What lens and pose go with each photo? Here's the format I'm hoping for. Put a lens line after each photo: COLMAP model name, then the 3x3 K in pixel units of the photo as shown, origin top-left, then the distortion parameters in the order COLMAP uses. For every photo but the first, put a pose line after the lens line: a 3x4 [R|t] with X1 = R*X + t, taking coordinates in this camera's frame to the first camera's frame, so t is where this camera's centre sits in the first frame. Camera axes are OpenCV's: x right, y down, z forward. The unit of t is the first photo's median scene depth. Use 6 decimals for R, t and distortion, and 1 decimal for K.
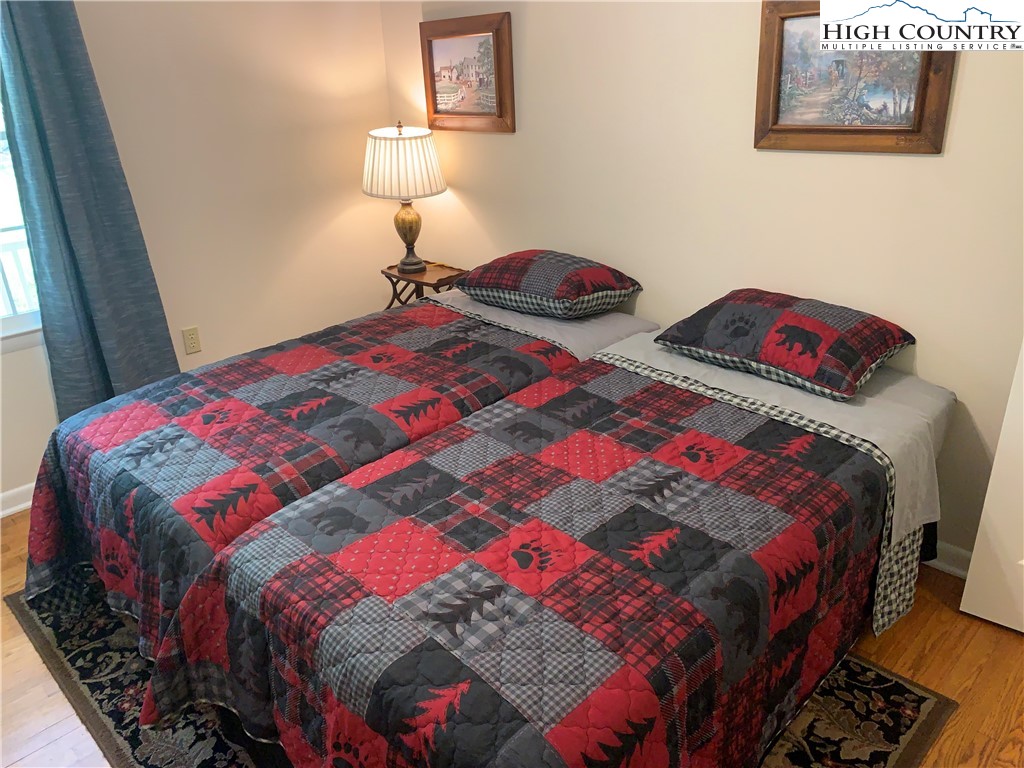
lens RADIAL K [[786.1, 0, 499.7], [0, 786.1, 379.4], [0, 0, 1]] dist [0.067129, -0.085970]
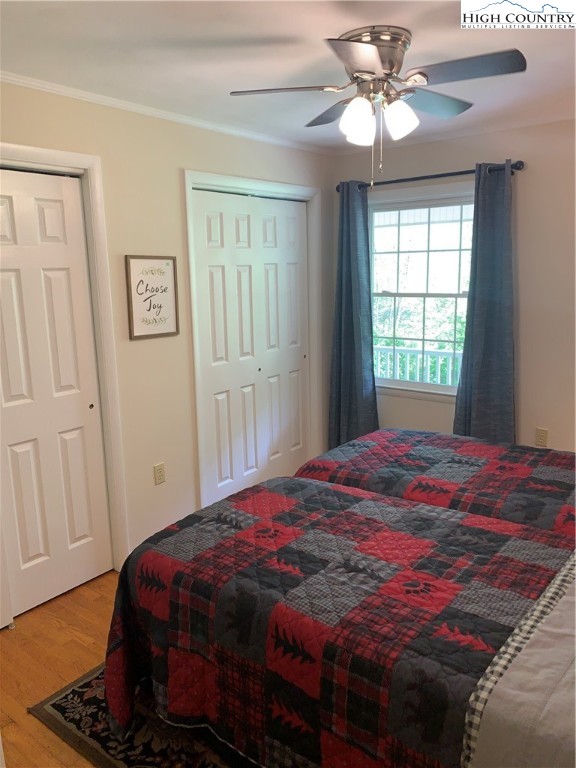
lens RADIAL K [[589.6, 0, 288.0], [0, 589.6, 384.0], [0, 0, 1]] dist [0.067129, -0.085970]
pose [[0.133319, 0.235946, -0.962577, 0.984530], [-0.365044, 0.914654, 0.173640, -0.264868], [0.921395, 0.328233, 0.208071, 0.498447]]
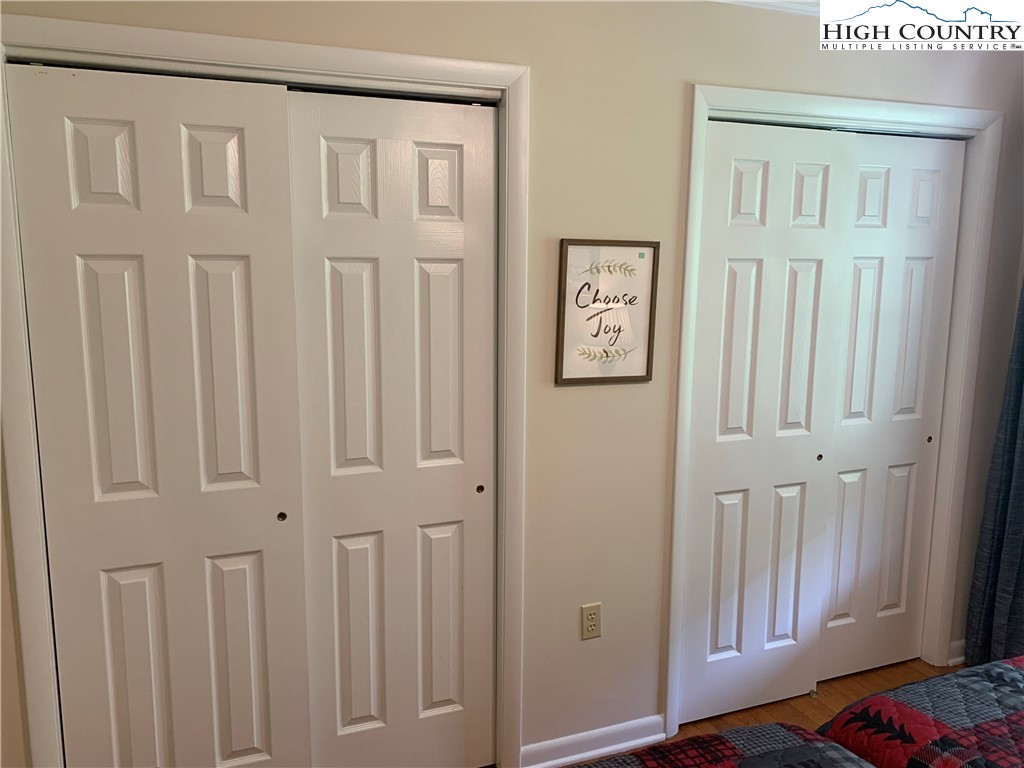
lens RADIAL K [[786.1, 0, 499.7], [0, 786.1, 379.4], [0, 0, 1]] dist [0.067129, -0.085970]
pose [[-0.391321, 0.184232, -0.901624, 0.526972], [-0.343760, 0.879567, 0.328923, -0.315057], [0.853638, 0.438657, -0.280861, 0.652336]]
